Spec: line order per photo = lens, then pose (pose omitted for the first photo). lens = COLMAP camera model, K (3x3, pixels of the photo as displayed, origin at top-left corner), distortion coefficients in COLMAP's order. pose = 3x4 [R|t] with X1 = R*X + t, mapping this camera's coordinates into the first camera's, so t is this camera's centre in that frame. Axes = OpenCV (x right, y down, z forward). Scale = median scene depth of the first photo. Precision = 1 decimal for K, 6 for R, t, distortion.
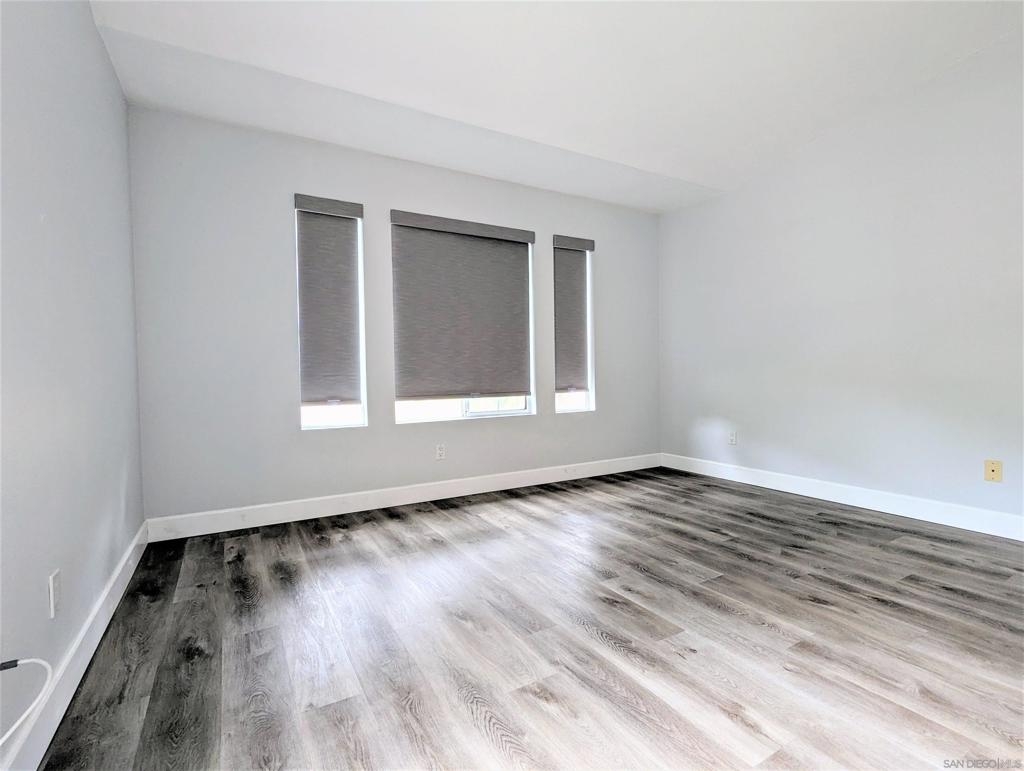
lens RADIAL K [[485.7, 0, 508.4], [0, 485.7, 385.3], [0, 0, 1]] dist [-0.001253, 0.001586]
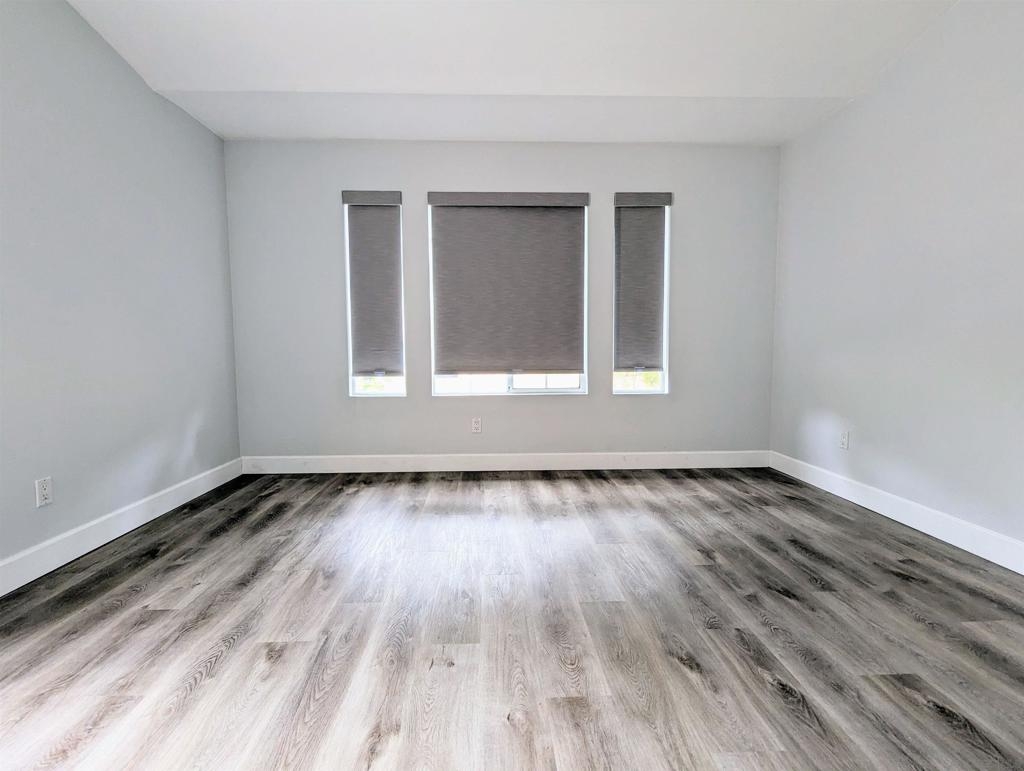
lens RADIAL K [[485.7, 0, 509.6], [0, 485.7, 386.4], [0, 0, 1]] dist [-0.001253, 0.001586]
pose [[0.884344, 0.044978, -0.464664, 0.432864], [-0.018880, 0.997979, 0.060669, -0.009939], [0.466454, -0.044880, 0.883406, 0.141265]]
